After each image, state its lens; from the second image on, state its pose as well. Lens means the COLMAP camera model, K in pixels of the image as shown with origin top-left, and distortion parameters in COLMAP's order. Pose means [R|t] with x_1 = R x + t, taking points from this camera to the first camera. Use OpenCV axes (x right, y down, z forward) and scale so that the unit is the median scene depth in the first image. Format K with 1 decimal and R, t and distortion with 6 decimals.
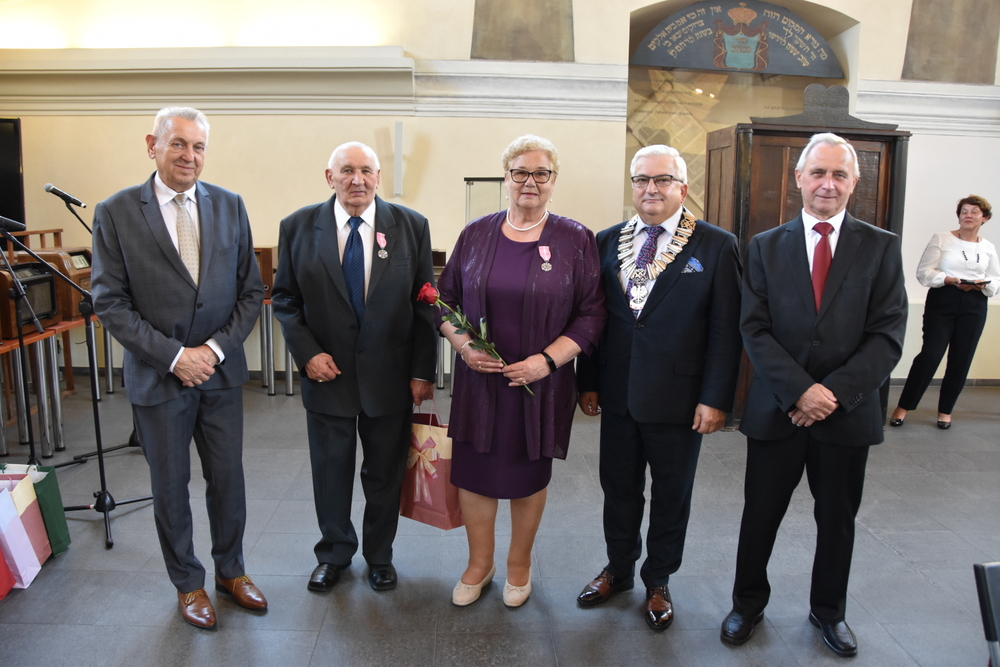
lens RADIAL K [[782.4, 0, 490.7], [0, 782.4, 330.8], [0, 0, 1]] dist [-0.159057, 0.106573]
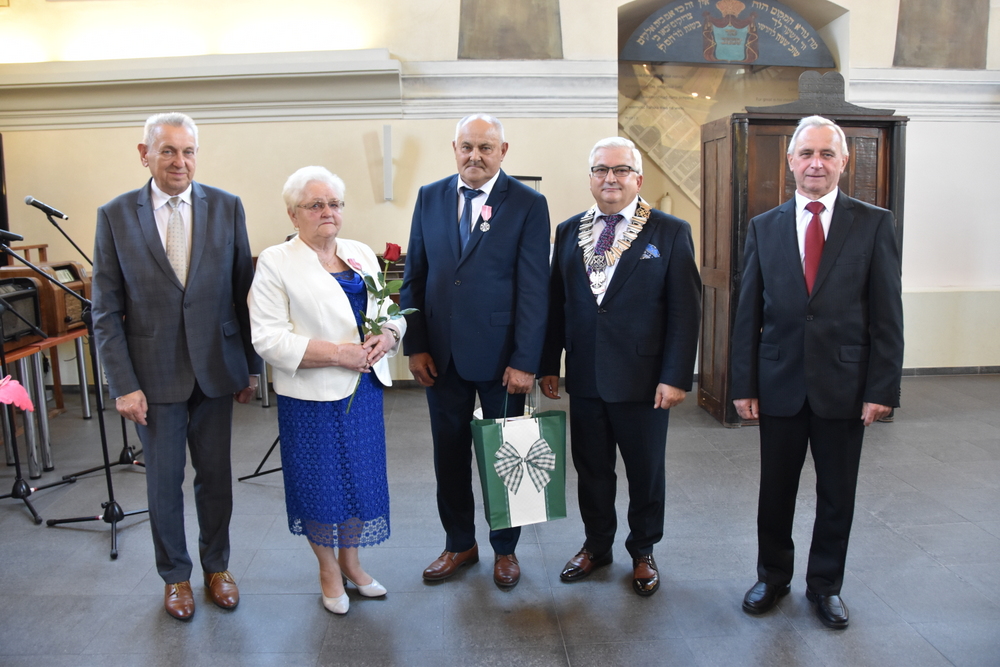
lens RADIAL K [[782.4, 0, 490.0], [0, 782.4, 323.6], [0, 0, 1]] dist [-0.159057, 0.106573]
pose [[0.999427, -0.033141, 0.006860, -0.002916], [0.033258, 0.999291, -0.017638, 0.003902], [-0.006271, 0.017856, 0.999821, 0.018849]]
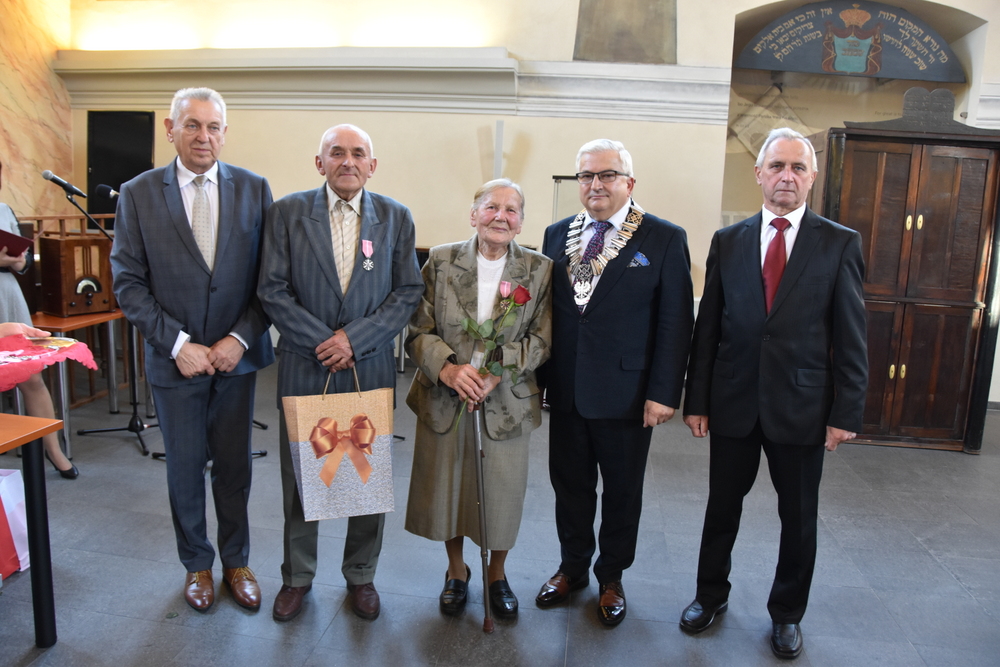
lens RADIAL K [[782.4, 0, 491.3], [0, 782.4, 327.4], [0, 0, 1]] dist [-0.159057, 0.106573]
pose [[0.985045, 0.054387, -0.163490, 0.052796], [-0.055491, 0.998457, -0.002190, 0.007582], [0.163118, 0.011229, 0.986543, -0.017489]]
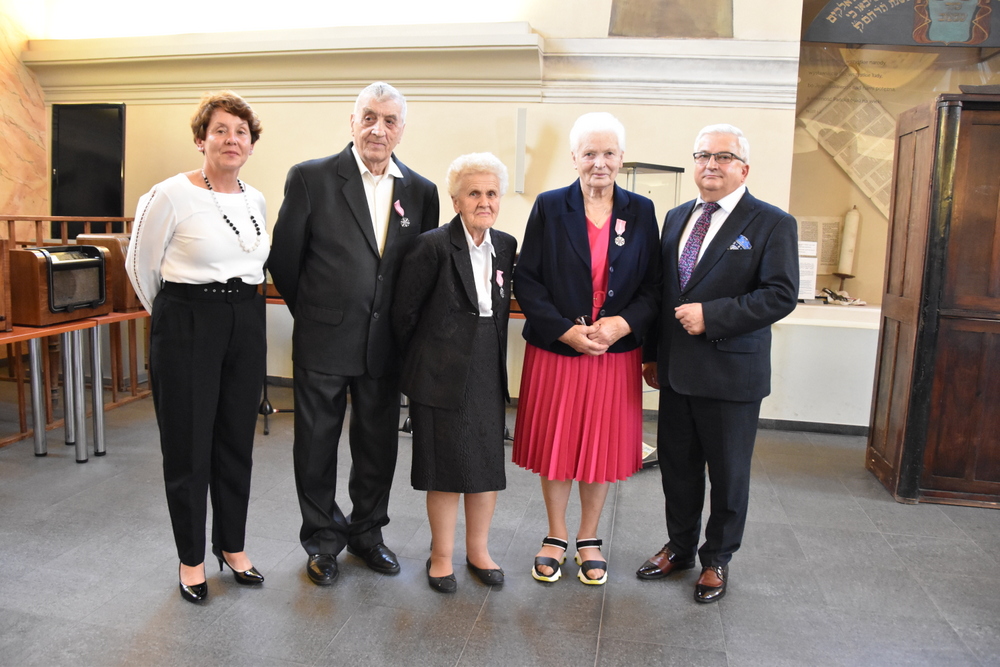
lens RADIAL K [[779.5, 0, 479.7], [0, 779.5, 330.1], [0, 0, 1]] dist [-0.167215, 0.113043]
pose [[0.969881, 0.053195, -0.237702, 0.053315], [-0.060252, 0.997929, -0.022517, 0.001517], [0.236012, 0.036161, 0.971077, 0.153851]]
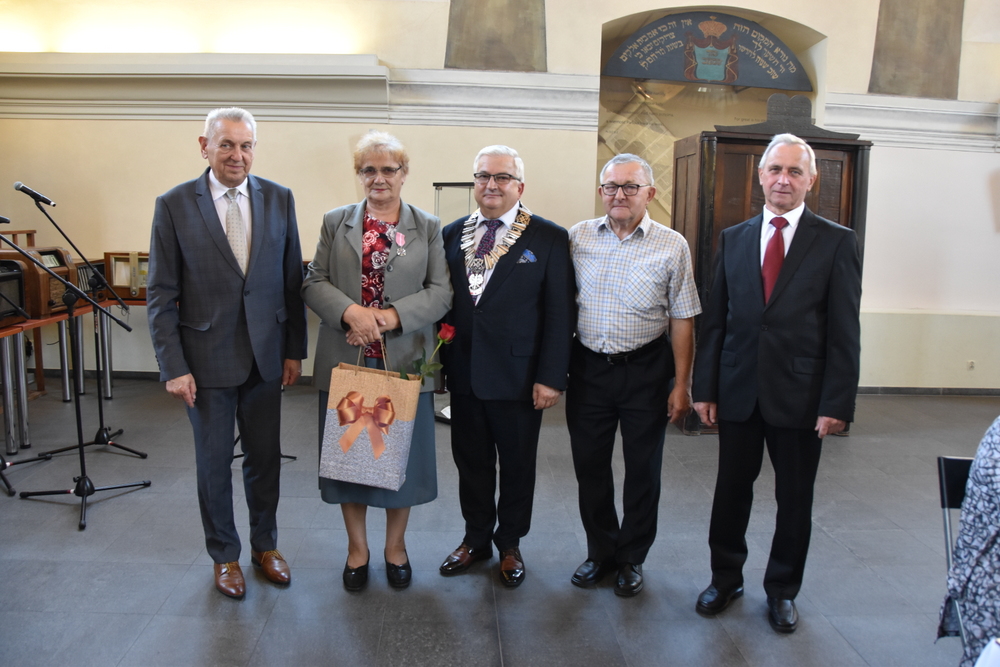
lens RADIAL K [[782.4, 0, 490.4], [0, 782.4, 326.7], [0, 0, 1]] dist [-0.159057, 0.106573]
pose [[0.999815, 0.008164, 0.017425, 0.019602], [-0.007727, 0.999658, -0.024995, 0.012307], [-0.017623, 0.024855, 0.999536, -0.007782]]
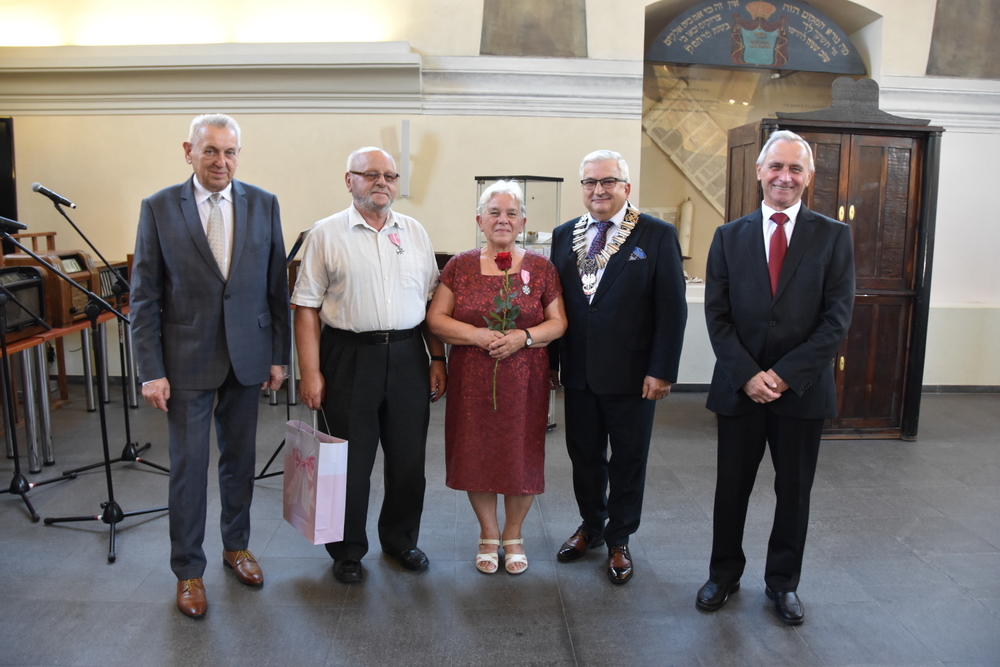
lens RADIAL K [[782.4, 0, 492.5], [0, 782.4, 328.2], [0, 0, 1]] dist [-0.159057, 0.106573]
pose [[0.999990, -0.002342, -0.003731, -0.007582], [0.002305, 0.999950, -0.009685, -0.001810], [0.003754, 0.009676, 0.999946, 0.039670]]
